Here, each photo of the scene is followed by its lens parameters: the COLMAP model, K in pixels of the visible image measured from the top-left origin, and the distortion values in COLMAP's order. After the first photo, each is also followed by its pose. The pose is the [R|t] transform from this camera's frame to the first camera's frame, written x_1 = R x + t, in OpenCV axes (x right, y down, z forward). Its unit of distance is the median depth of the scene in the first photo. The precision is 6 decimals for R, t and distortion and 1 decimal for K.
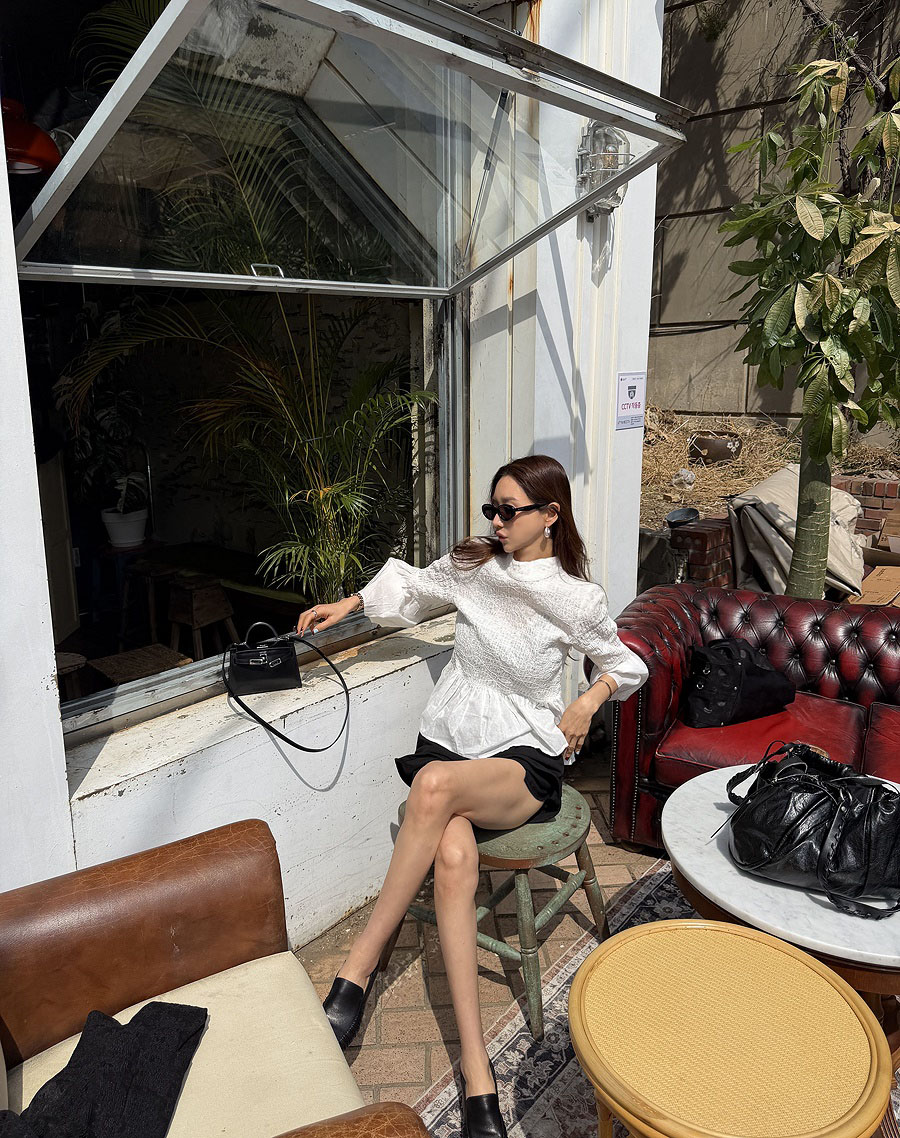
lens RADIAL K [[846.3, 0, 474.2], [0, 846.3, 520.1], [0, 0, 1]] dist [0.054561, -0.104659]
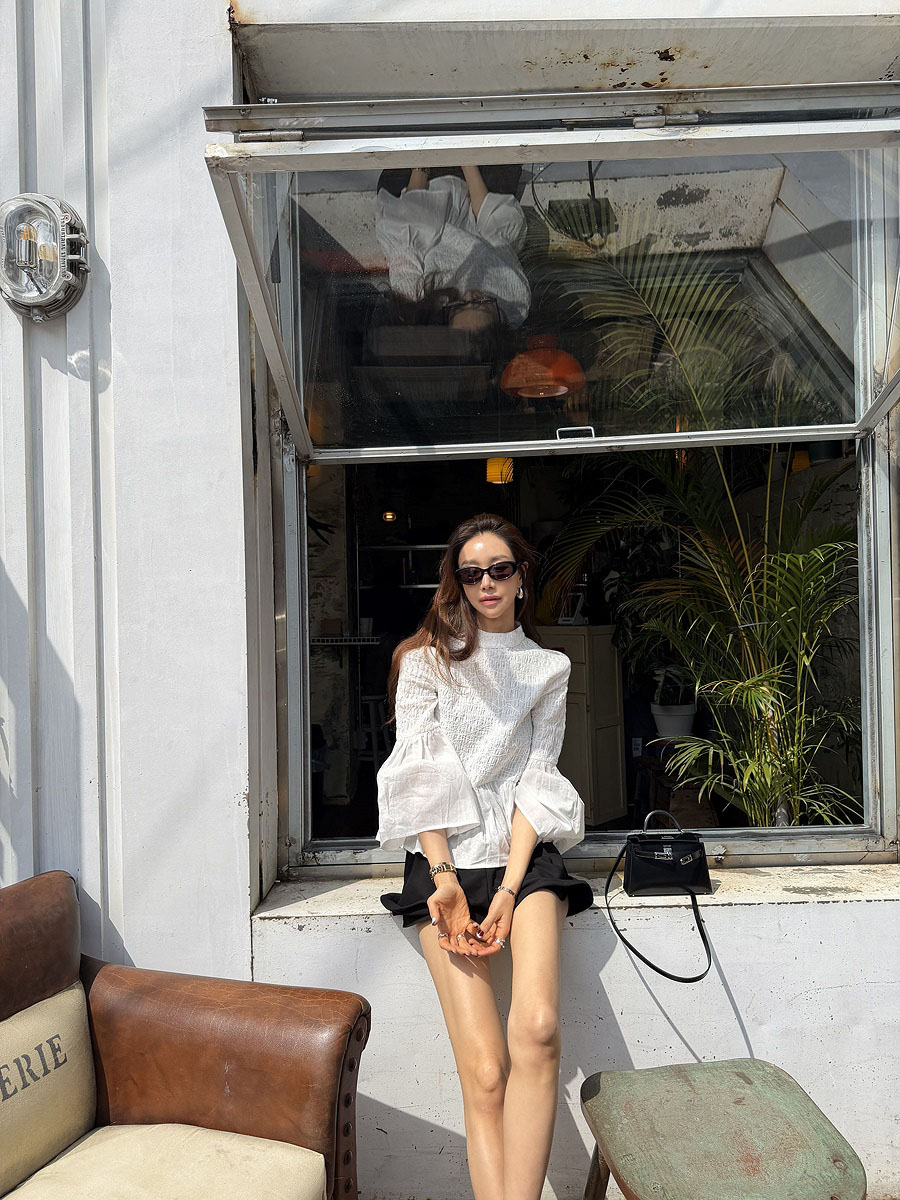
lens RADIAL K [[850.5, 0, 450.0], [0, 850.5, 600.0], [0, 0, 1]] dist [0.097571, -0.139956]
pose [[0.629078, -0.009613, -0.777283, 0.322401], [-0.115227, 0.987724, -0.105472, 0.007399], [0.768755, 0.155915, 0.620247, 0.254967]]
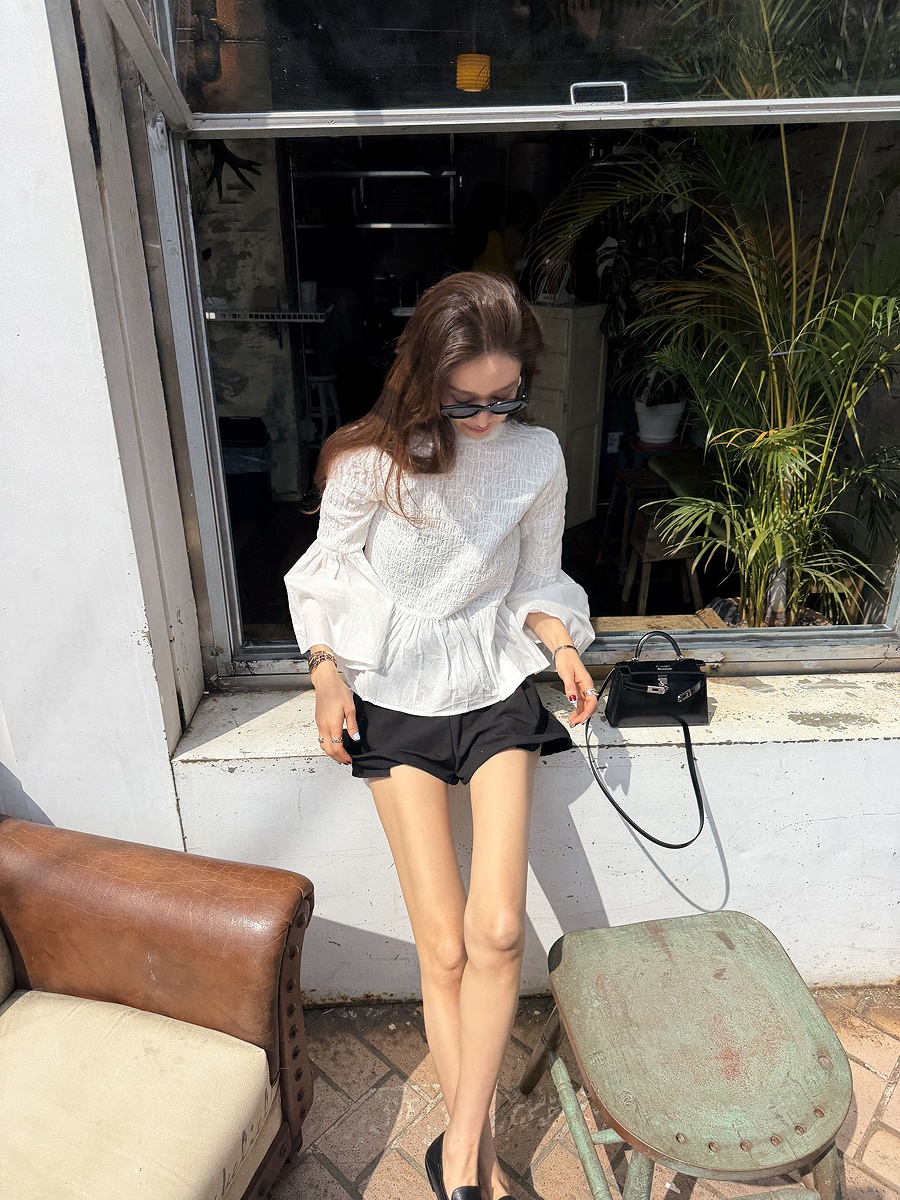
lens RADIAL K [[850.5, 0, 450.0], [0, 850.5, 600.0], [0, 0, 1]] dist [0.097571, -0.139956]
pose [[0.660976, 0.313292, -0.681879, 0.182420], [-0.131167, 0.942925, 0.306085, -0.095302], [0.738854, -0.112875, 0.664345, 0.357286]]
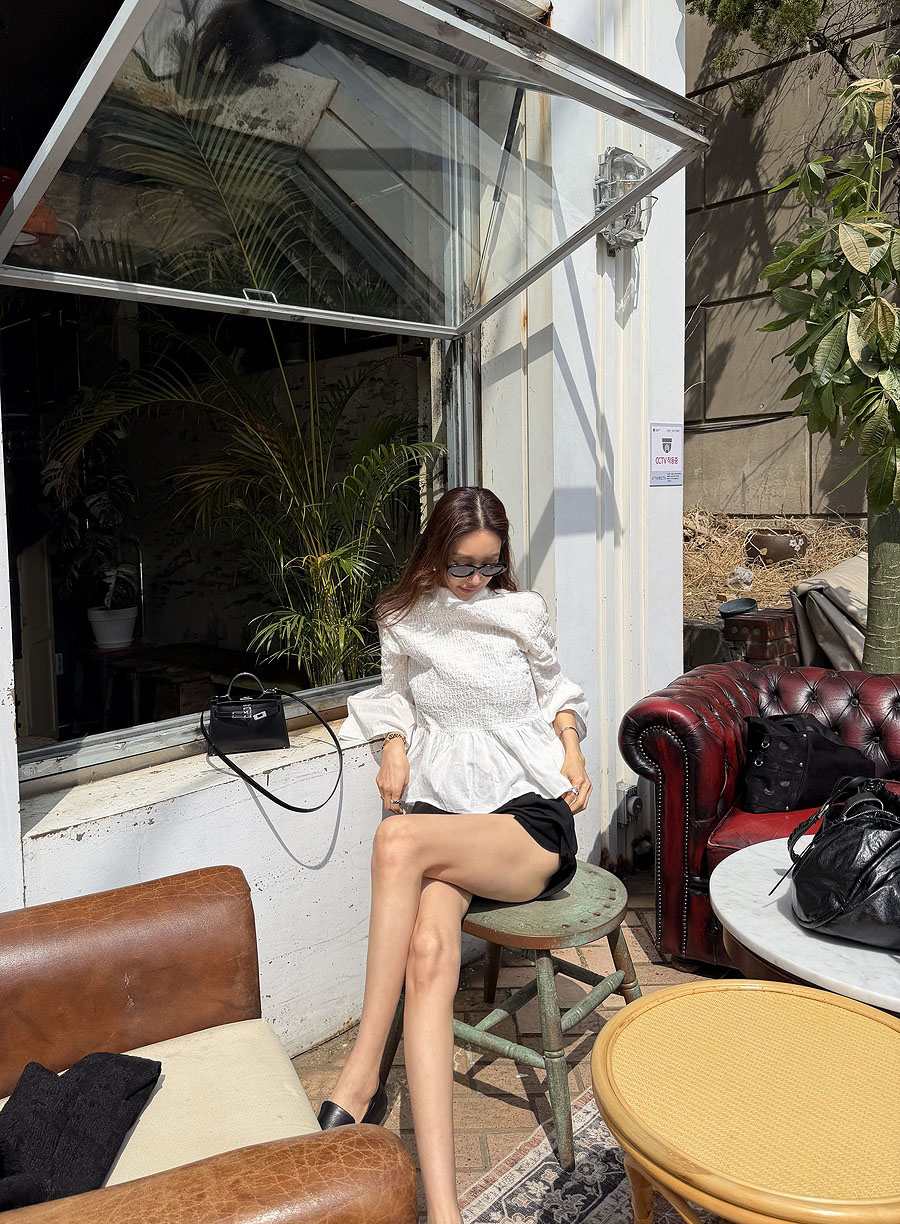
lens RADIAL K [[950.6, 0, 428.8], [0, 950.6, 546.7], [0, 0, 1]] dist [0.041683, -0.092085]
pose [[0.996654, -0.016936, -0.079962, 0.017498], [0.006309, 0.991319, -0.131326, 0.094151], [0.081492, 0.130382, 0.988109, 0.009573]]
